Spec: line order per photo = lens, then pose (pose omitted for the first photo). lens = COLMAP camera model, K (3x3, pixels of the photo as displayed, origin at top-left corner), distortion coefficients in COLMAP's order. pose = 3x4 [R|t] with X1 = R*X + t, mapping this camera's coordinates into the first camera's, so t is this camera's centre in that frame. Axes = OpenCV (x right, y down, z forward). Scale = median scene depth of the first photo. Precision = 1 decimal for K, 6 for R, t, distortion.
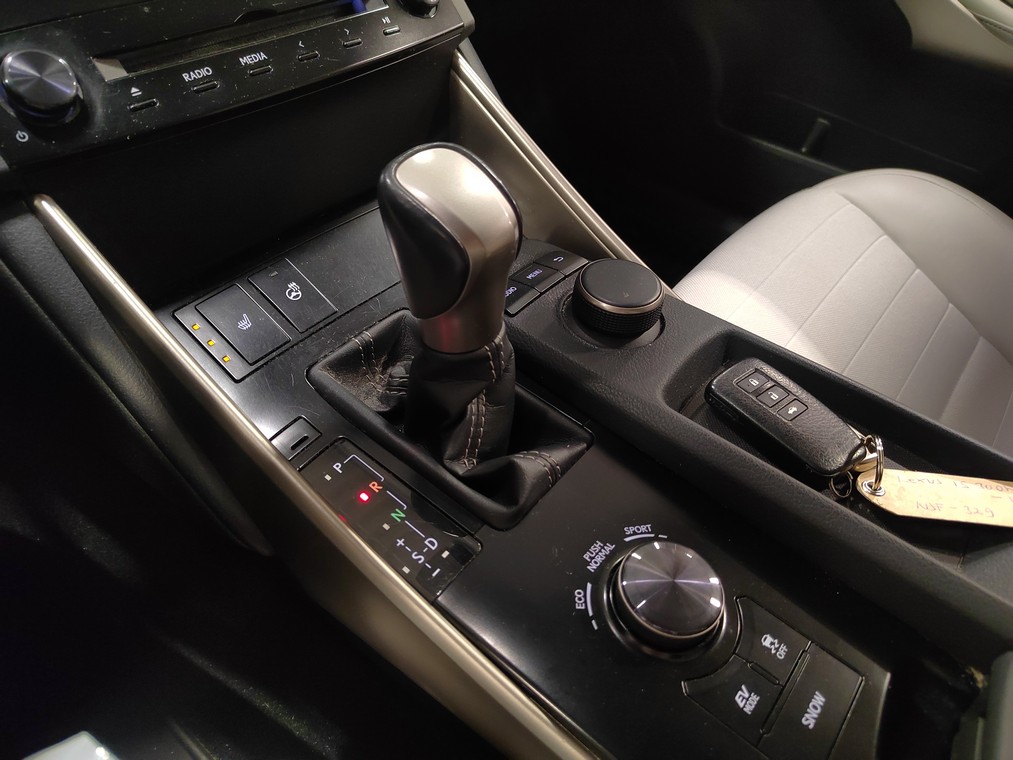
lens RADIAL K [[707.9, 0, 506.5], [0, 707.9, 380.0], [0, 0, 1]] dist [0.004461, -0.001567]
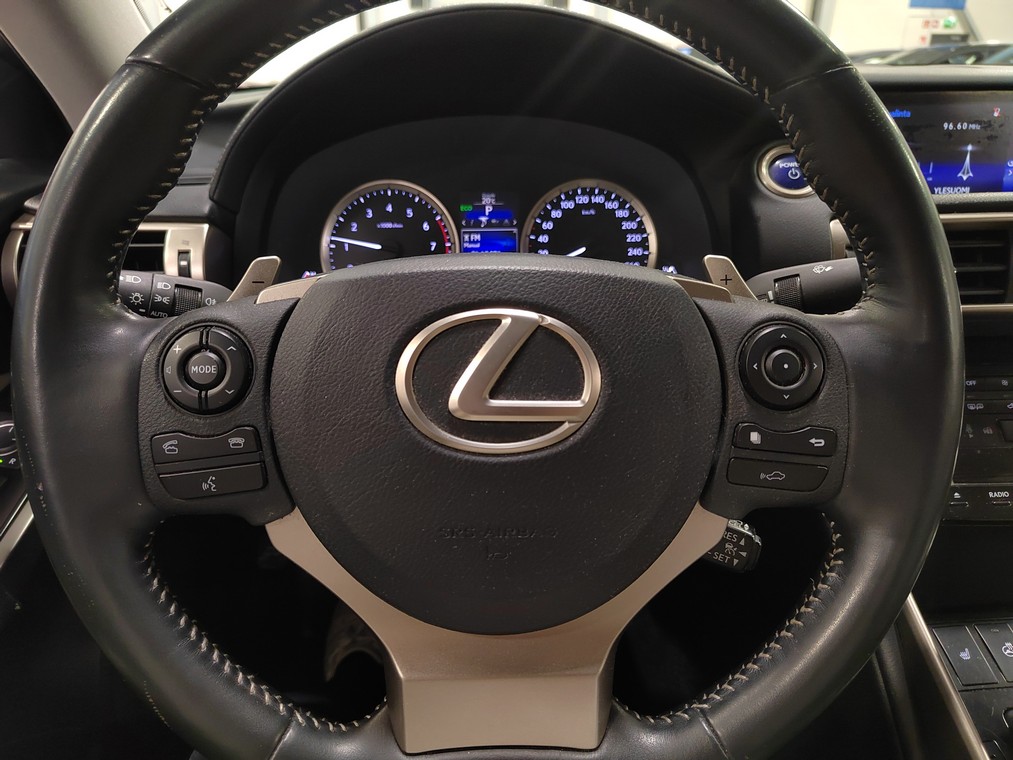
lens RADIAL K [[707.9, 0, 506.5], [0, 707.9, 380.0], [0, 0, 1]] dist [0.004461, -0.001567]
pose [[0.657357, 0.202422, -0.725884, -0.061459], [-0.479456, 0.855483, -0.195631, 0.178140], [0.581381, 0.476628, 0.659410, -0.774255]]
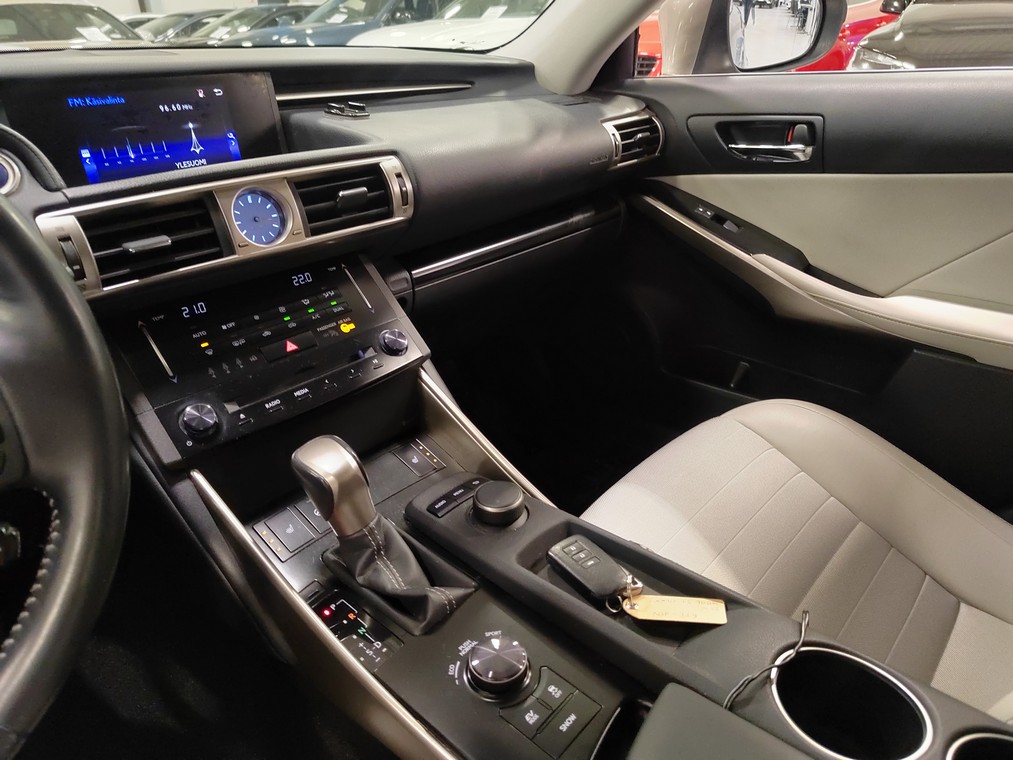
lens RADIAL K [[692.2, 0, 506.5], [0, 692.2, 380.0], [0, 0, 1]] dist [0.024028, -0.005010]
pose [[0.992364, -0.074258, -0.098489, 0.414970], [0.040083, 0.949284, -0.311855, 0.143845], [0.116652, 0.305525, 0.945011, -0.792310]]
